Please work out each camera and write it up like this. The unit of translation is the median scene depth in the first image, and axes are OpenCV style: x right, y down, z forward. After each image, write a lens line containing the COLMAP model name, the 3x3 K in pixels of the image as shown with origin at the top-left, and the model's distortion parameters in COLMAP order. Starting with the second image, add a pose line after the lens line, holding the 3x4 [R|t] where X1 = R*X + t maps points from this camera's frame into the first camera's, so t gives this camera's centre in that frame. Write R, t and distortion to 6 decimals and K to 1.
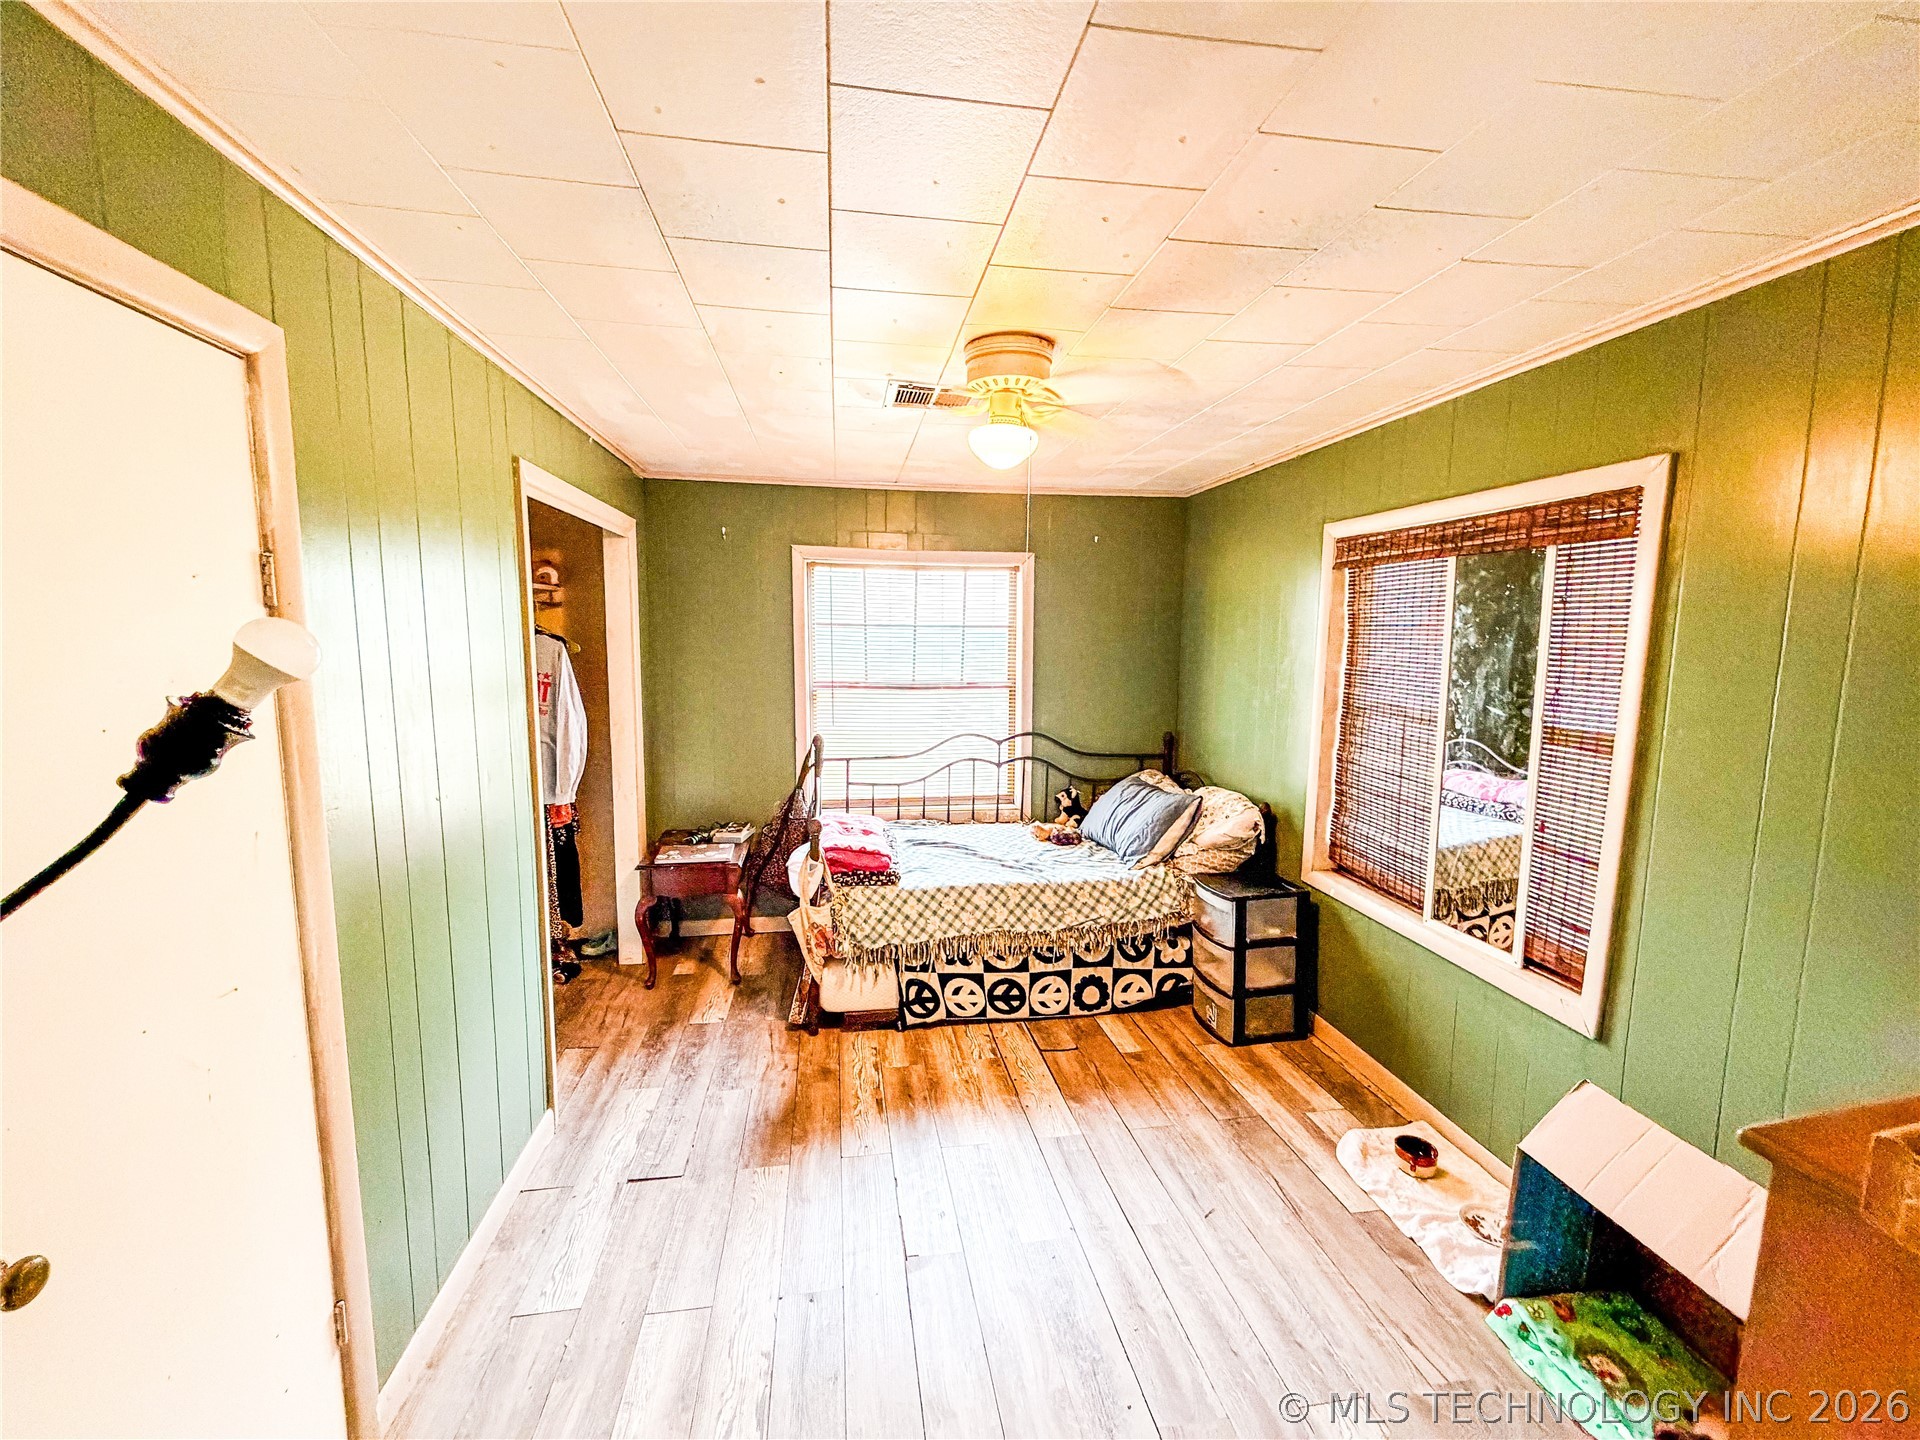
lens RADIAL K [[767.0, 0, 950.7], [0, 767.0, 721.1], [0, 0, 1]] dist [0.001847, -0.000061]
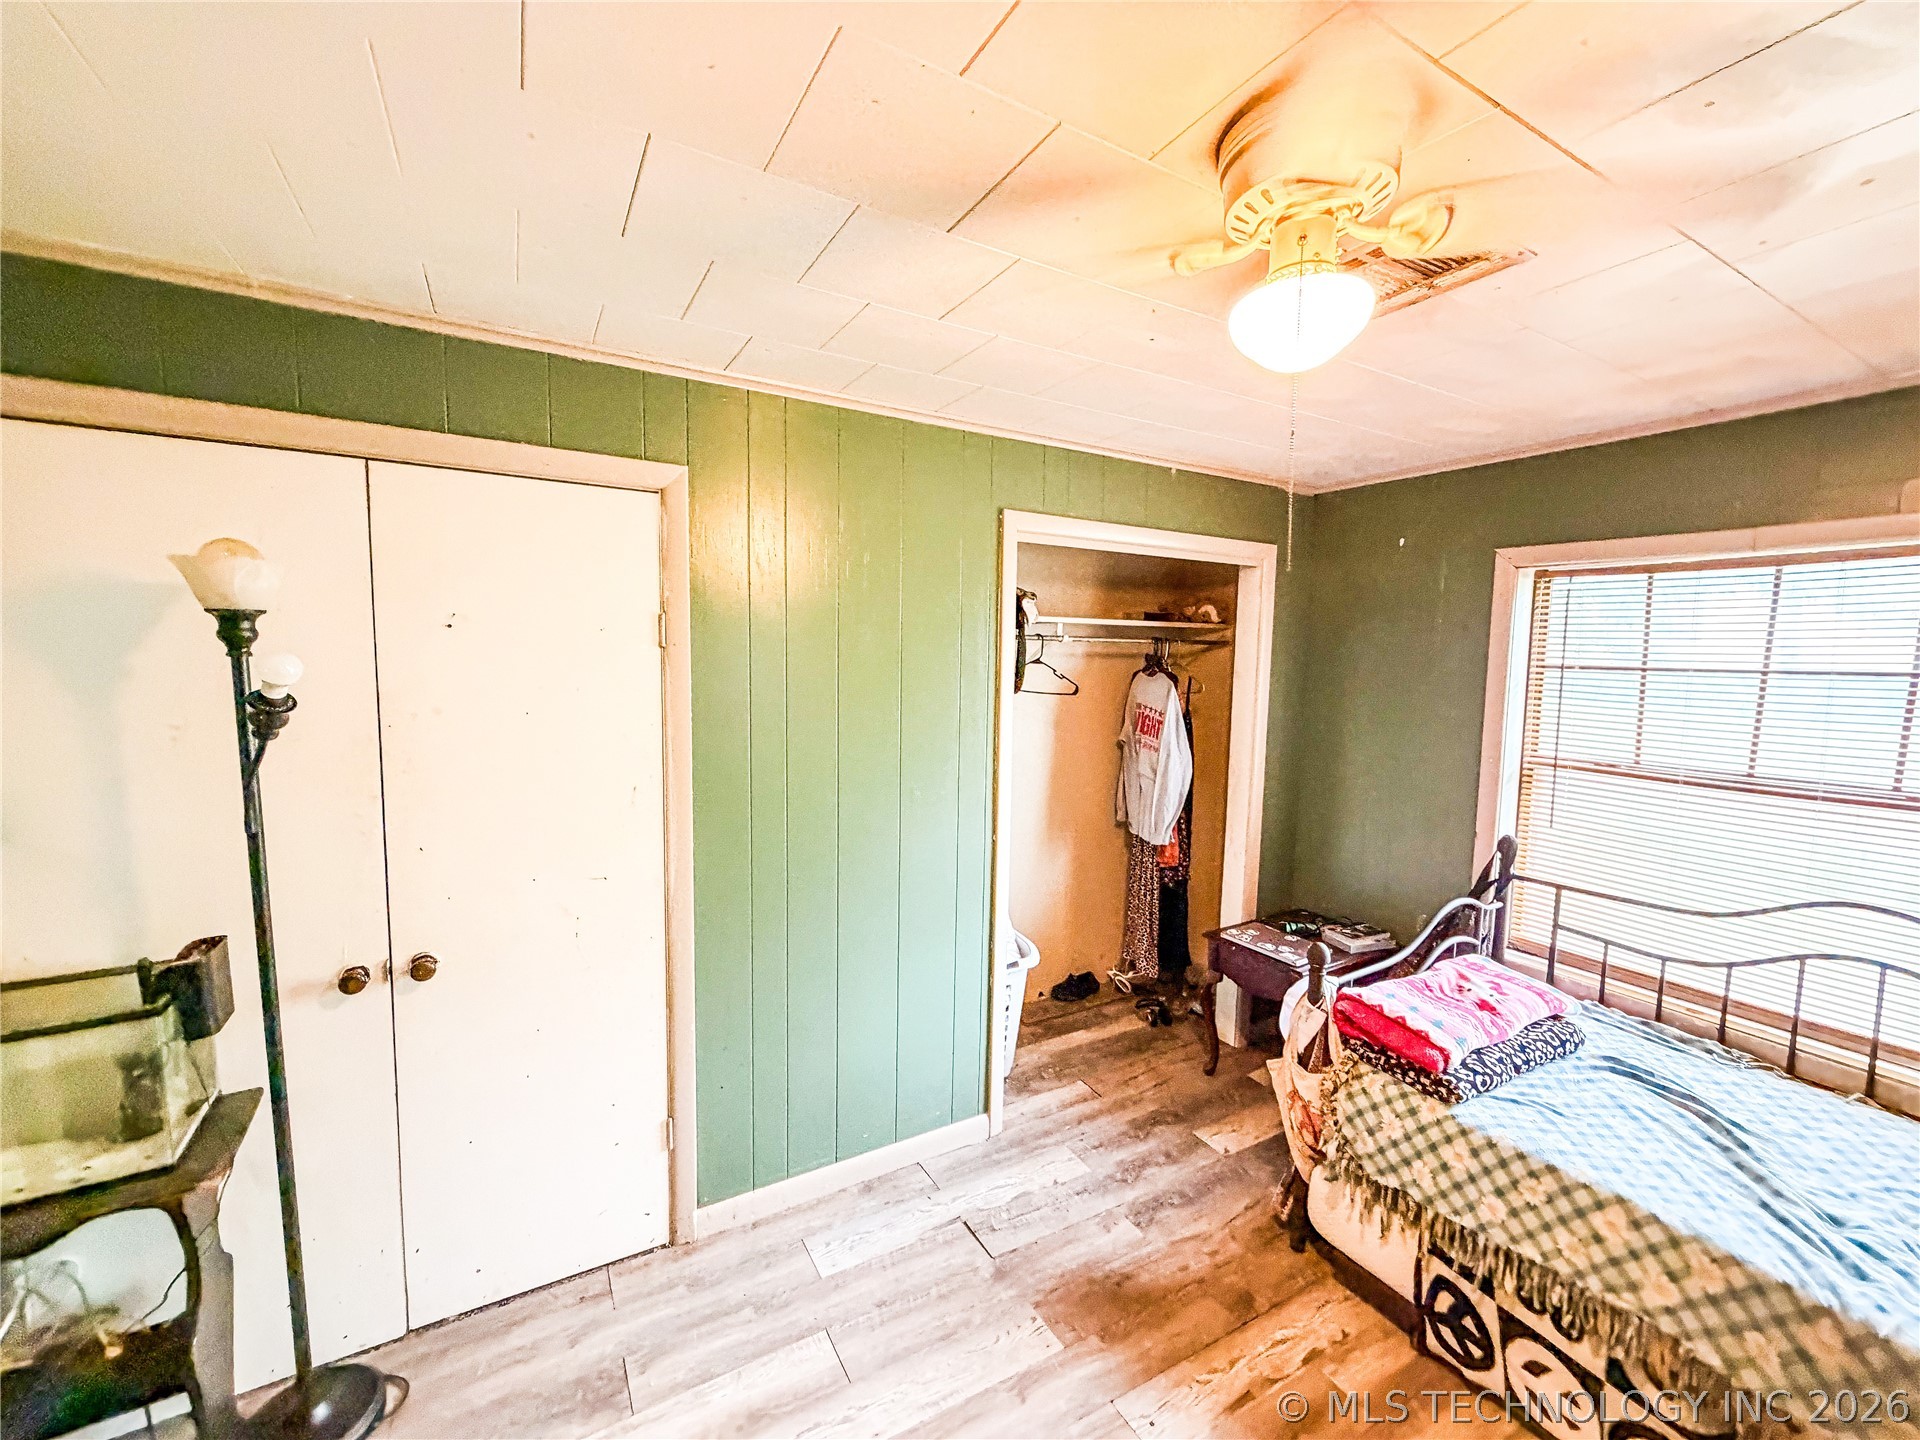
lens RADIAL K [[767.0, 0, 950.7], [0, 767.0, 721.1], [0, 0, 1]] dist [0.001847, -0.000061]
pose [[0.361161, 0.078580, -0.929187, 0.318650], [-0.127227, 0.991278, 0.034380, -0.051630], [0.923783, 0.105801, 0.368009, 0.398846]]
